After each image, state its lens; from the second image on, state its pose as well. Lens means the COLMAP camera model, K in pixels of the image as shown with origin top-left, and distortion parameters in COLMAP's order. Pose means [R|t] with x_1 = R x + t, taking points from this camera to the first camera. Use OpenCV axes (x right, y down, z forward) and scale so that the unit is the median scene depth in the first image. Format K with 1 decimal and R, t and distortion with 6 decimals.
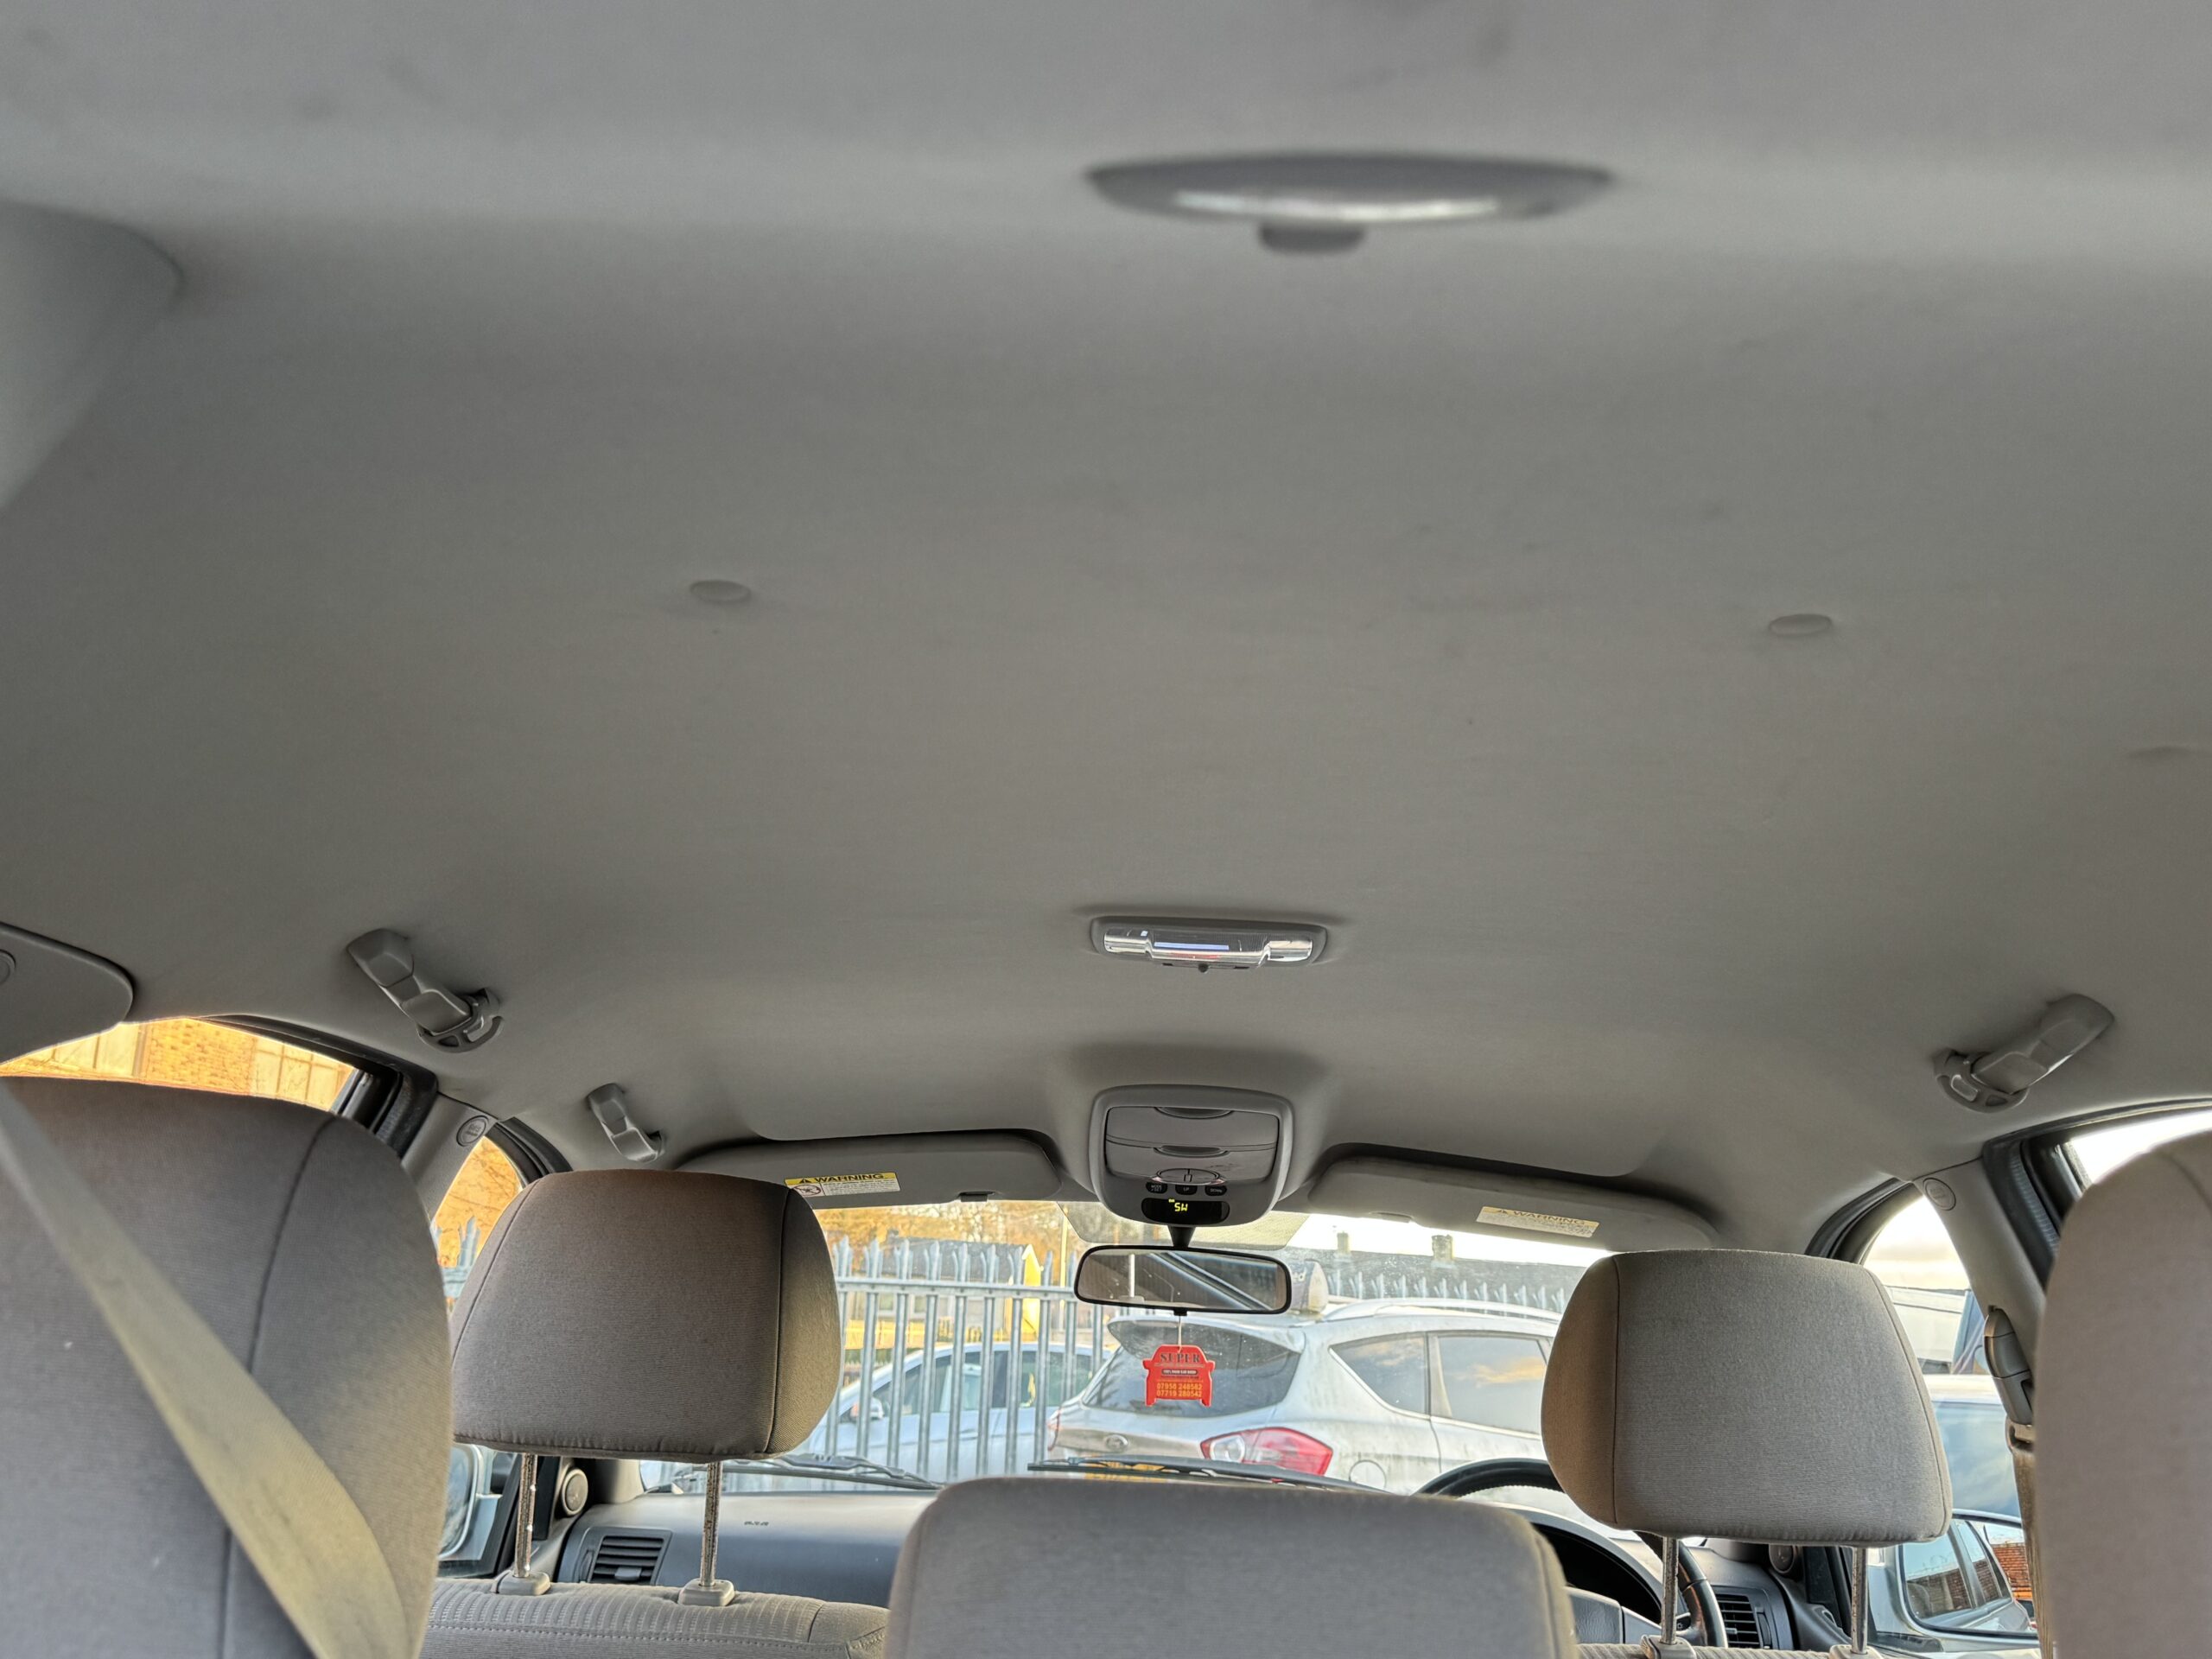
lens RADIAL K [[1974.4, 0, 1106.0], [0, 1974.4, 829.5], [0, 0, 1]] dist [0.200911, -0.326570]
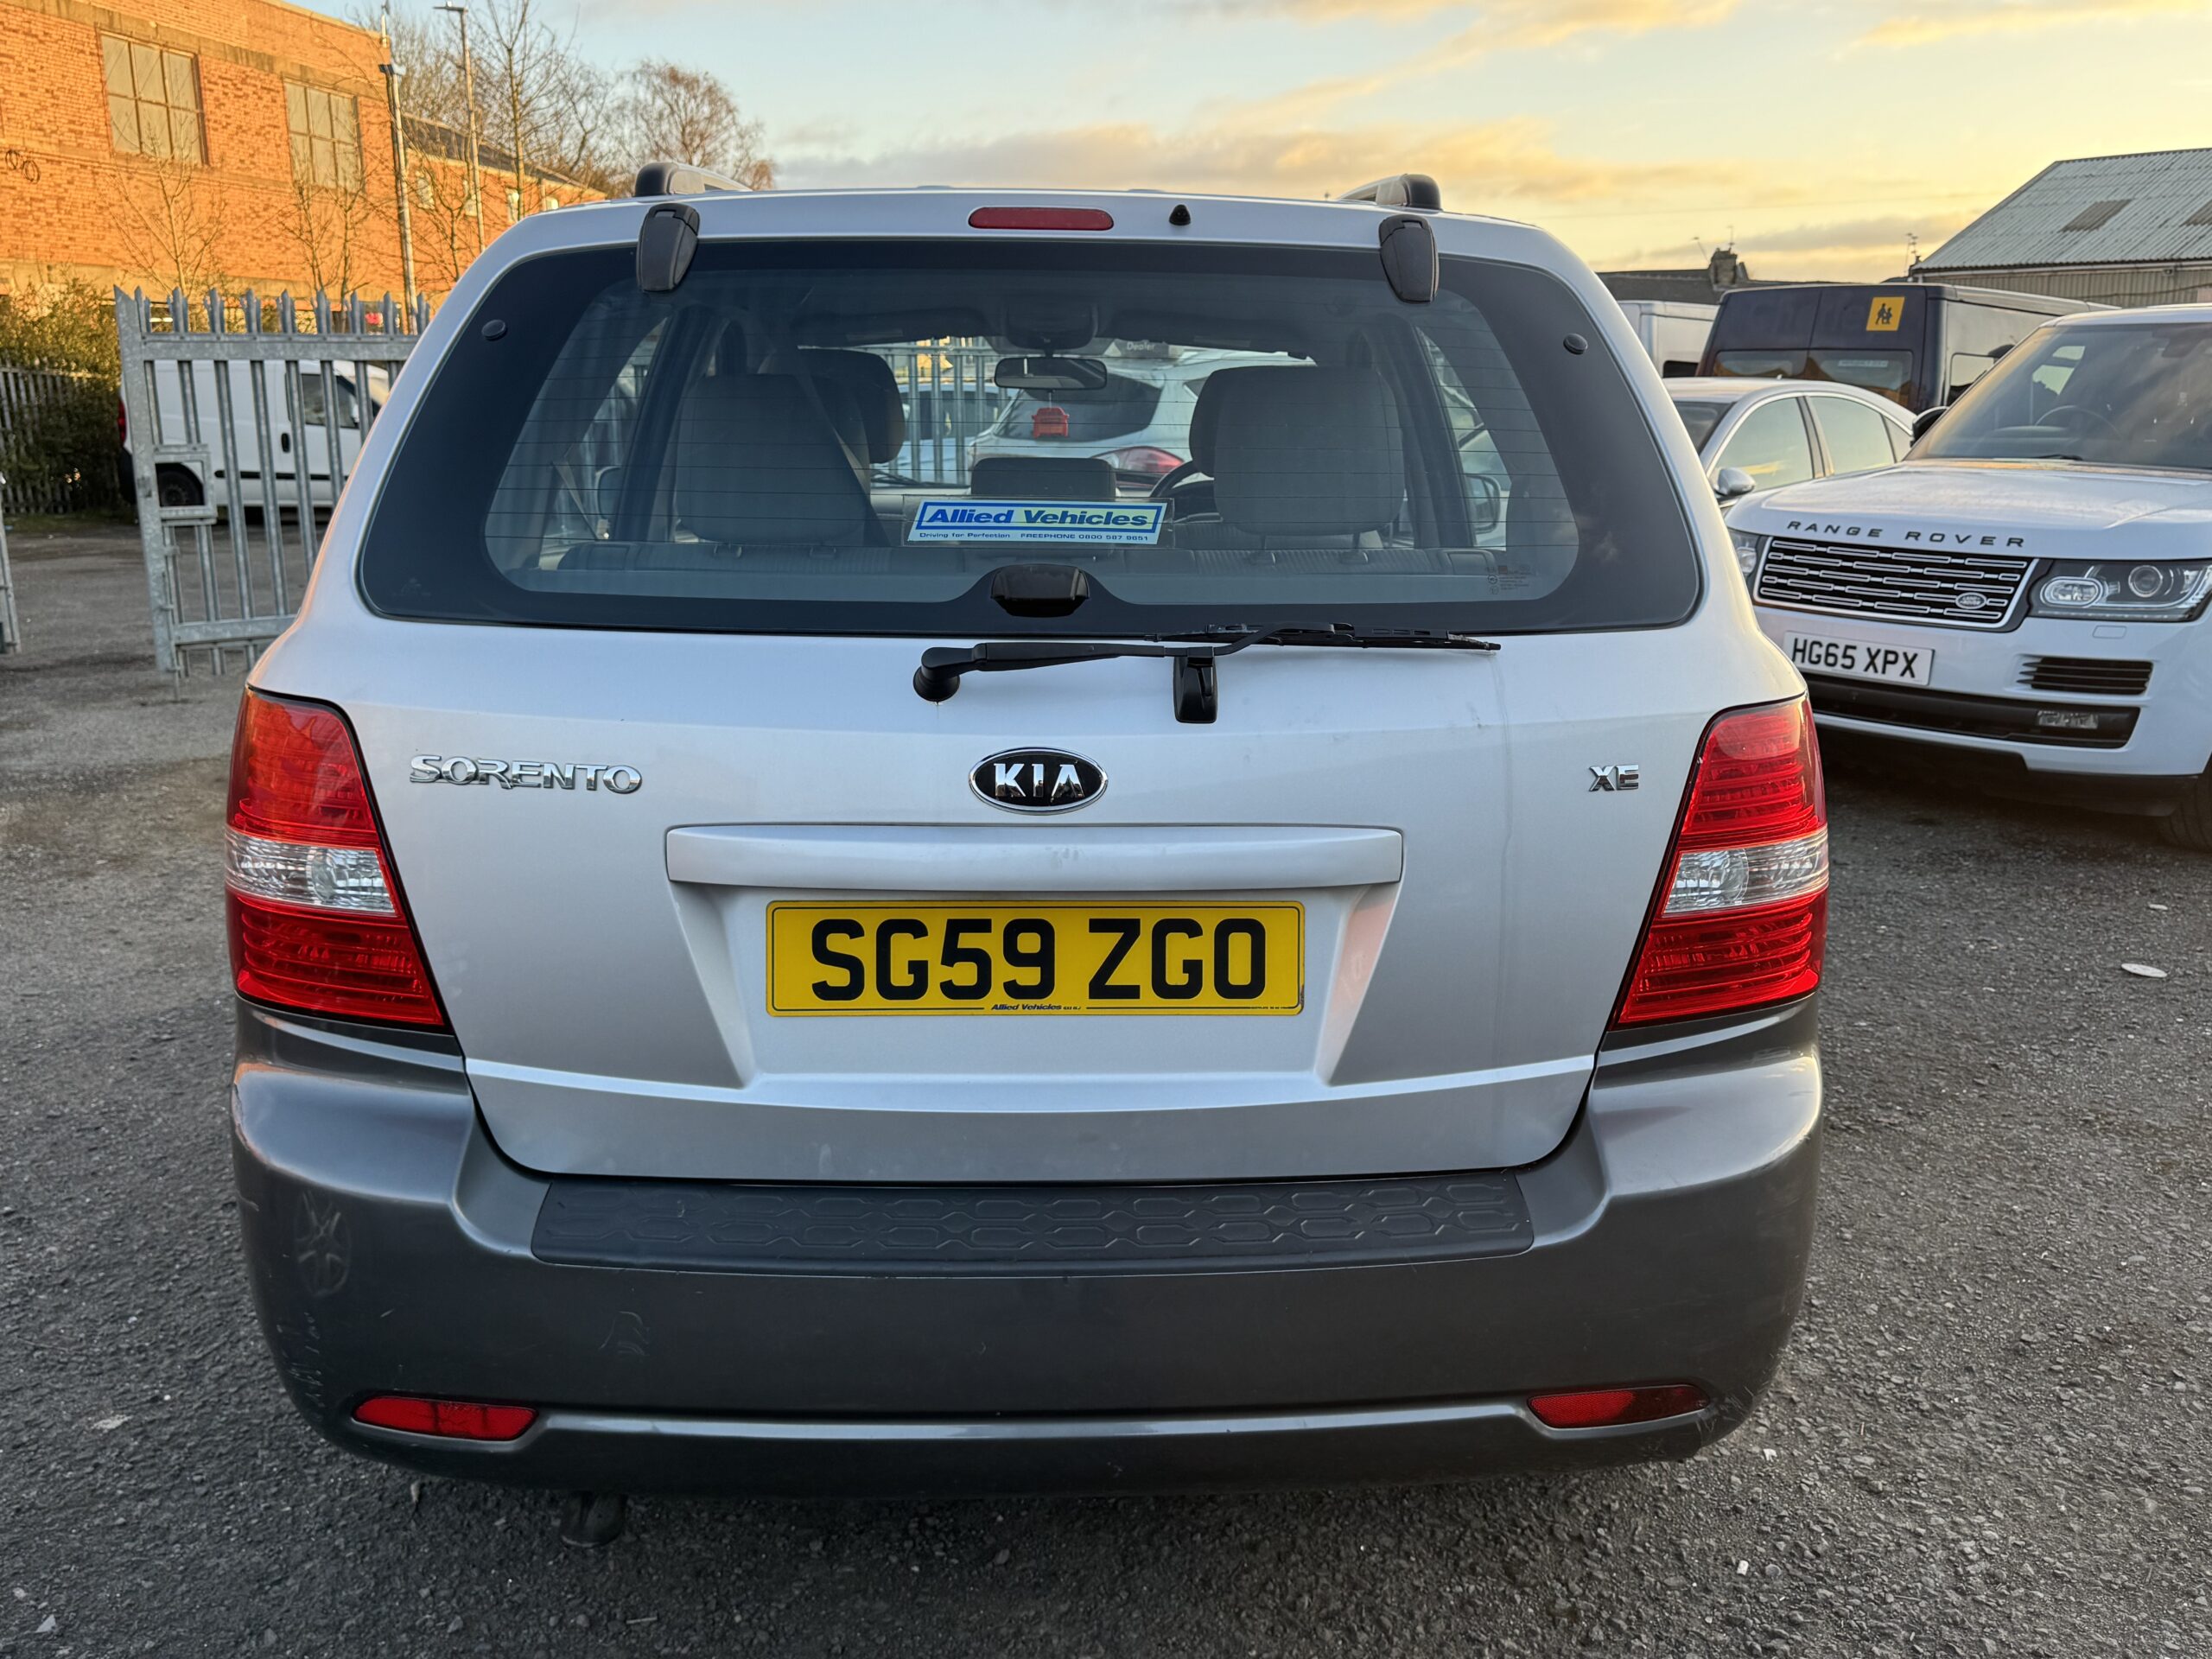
lens RADIAL K [[1974.4, 0, 1106.0], [0, 1974.4, 829.5], [0, 0, 1]] dist [0.200911, -0.326570]
pose [[0.998120, -0.048616, 0.037310, 0.000155], [0.025853, 0.886031, 0.462906, -0.074238], [-0.055562, -0.461071, 0.885622, -0.239187]]
